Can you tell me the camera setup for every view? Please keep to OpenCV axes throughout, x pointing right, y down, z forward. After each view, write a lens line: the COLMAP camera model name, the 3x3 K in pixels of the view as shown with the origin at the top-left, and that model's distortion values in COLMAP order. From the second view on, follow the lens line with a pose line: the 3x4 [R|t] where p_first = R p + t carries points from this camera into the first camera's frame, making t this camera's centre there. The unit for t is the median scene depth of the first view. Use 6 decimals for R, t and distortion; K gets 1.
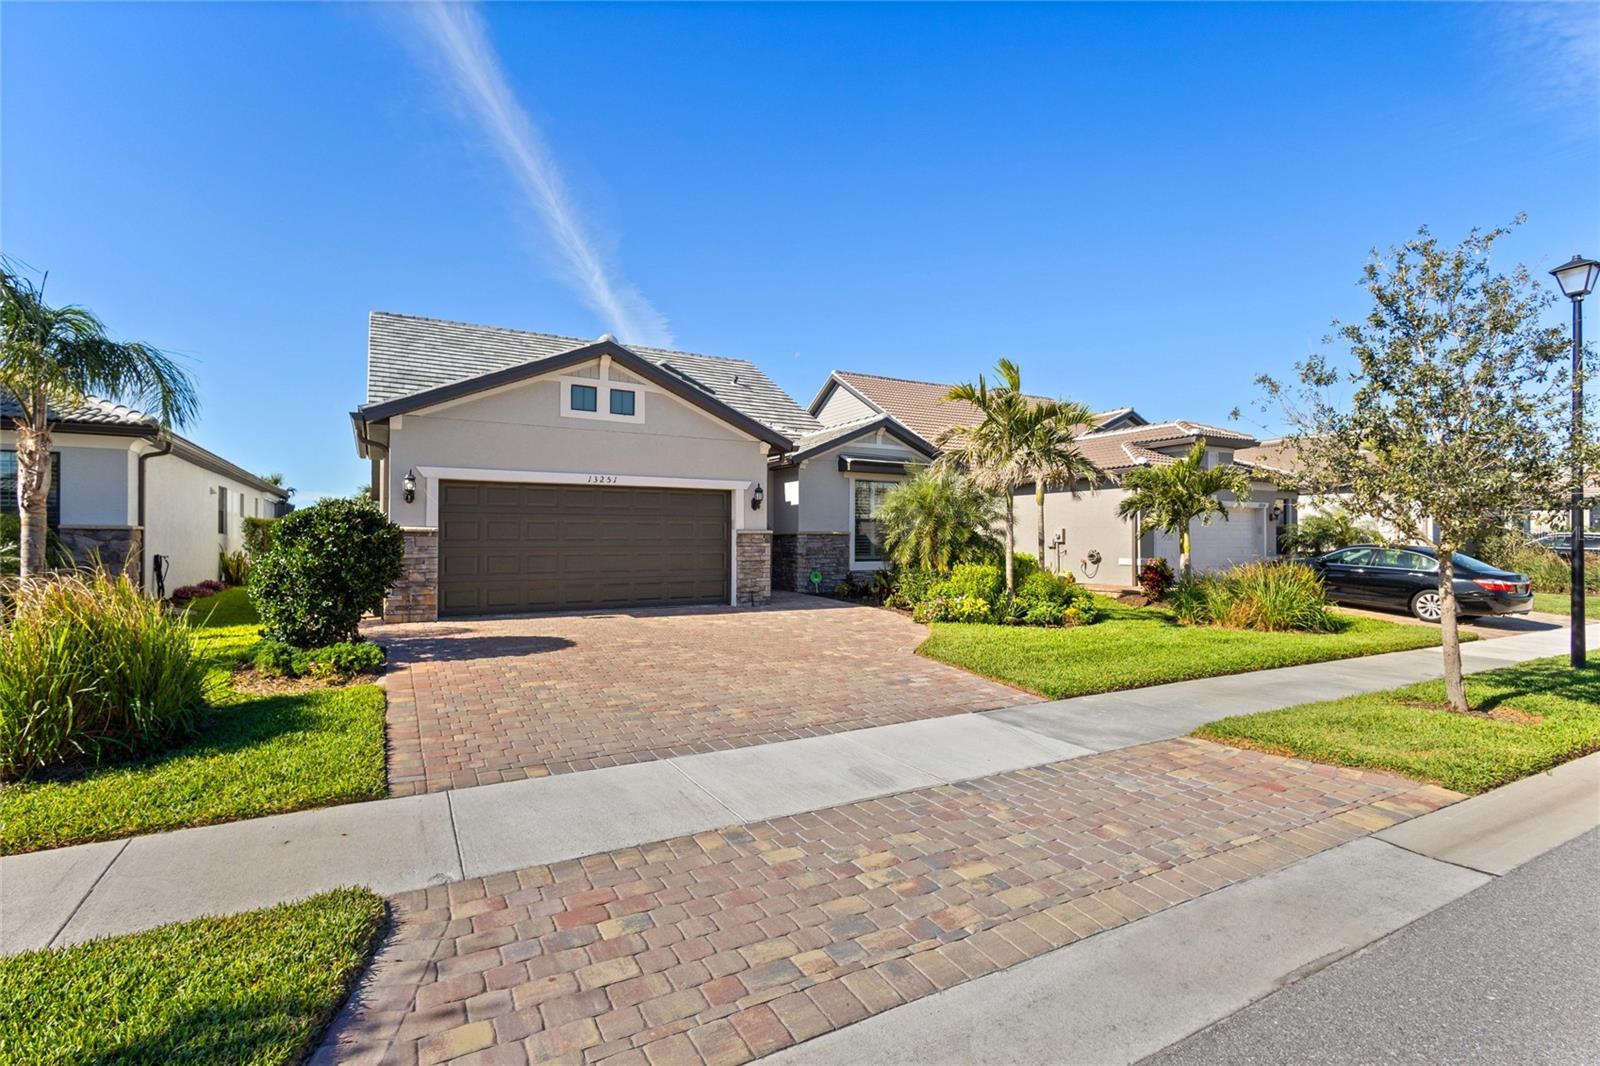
lens RADIAL K [[744.9, 0, 807.7], [0, 744.9, 526.9], [0, 0, 1]] dist [0.015378, -0.004687]
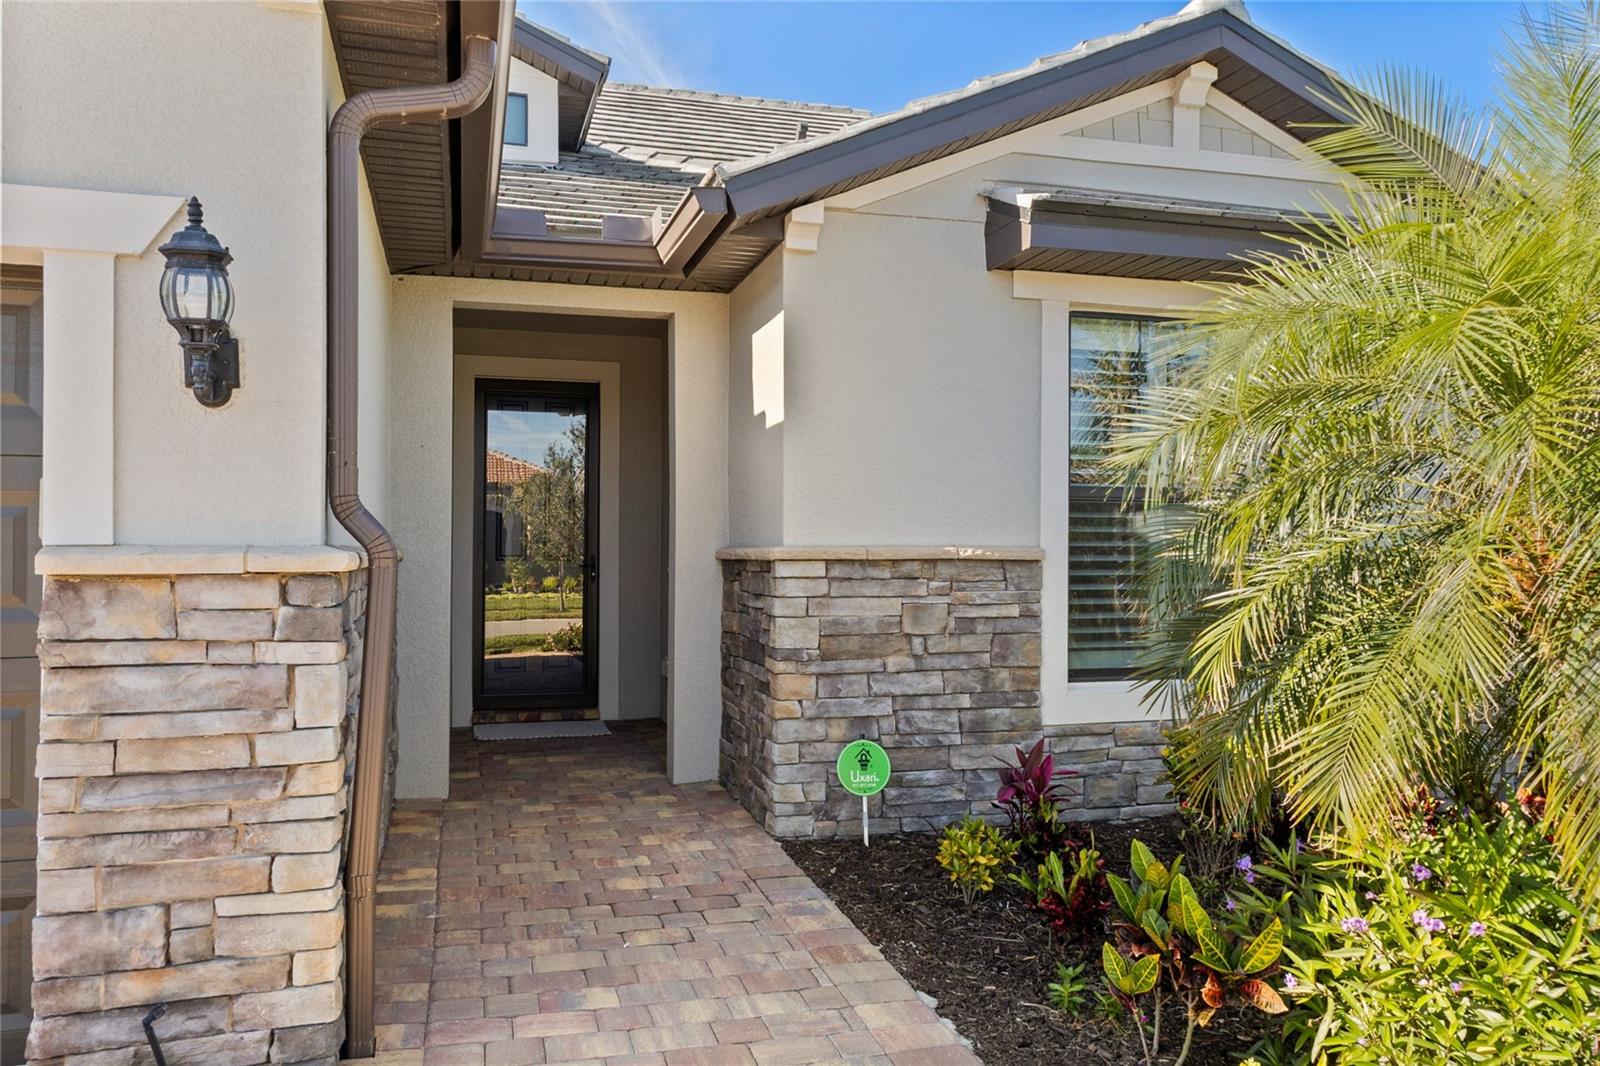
lens RADIAL K [[1223.6, 0, 801.6], [0, 1223.6, 528.6], [0, 0, 1]] dist [0.015104, 0.001628]
pose [[0.973345, -0.000892, -0.229342, 0.088871], [0.001349, 0.999997, 0.001838, 0.000422], [0.229340, -0.002098, 0.973344, 0.806394]]
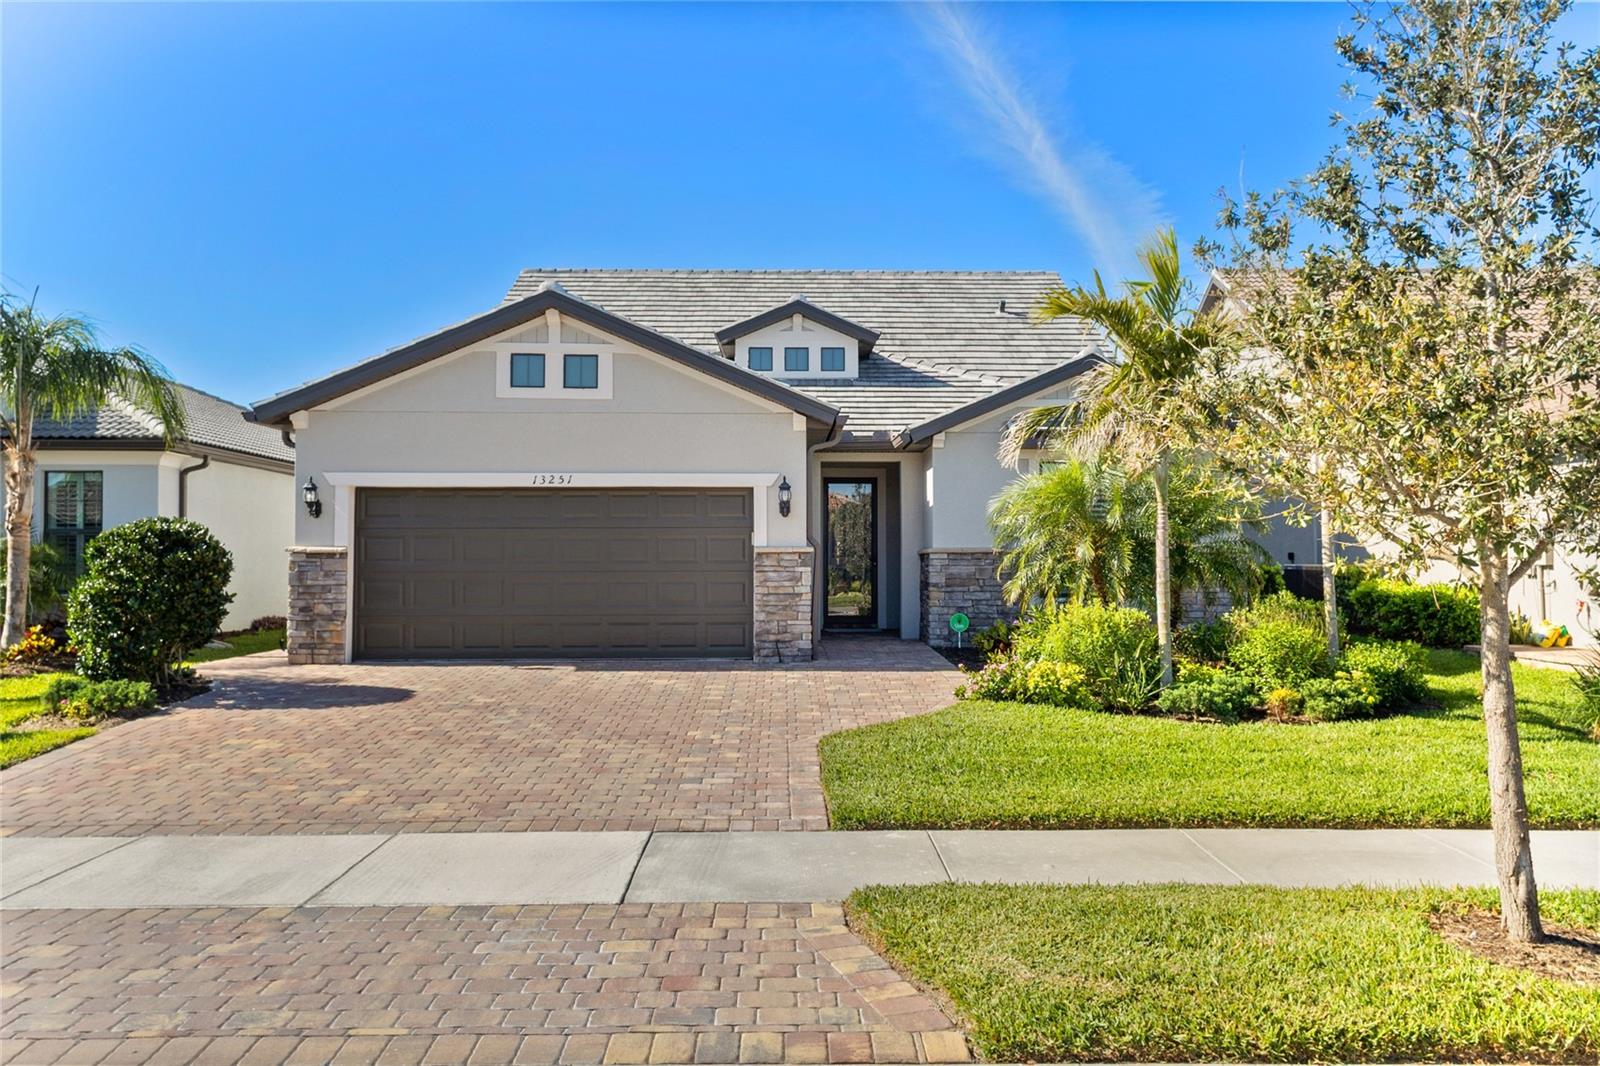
lens RADIAL K [[1223.6, 0, 793.5], [0, 1223.6, 538.8], [0, 0, 1]] dist [0.015104, 0.001628]
pose [[0.884195, -0.011538, -0.466975, 0.442885], [0.010501, 0.999933, -0.004823, 0.002150], [0.467000, -0.000639, 0.884257, 0.047284]]
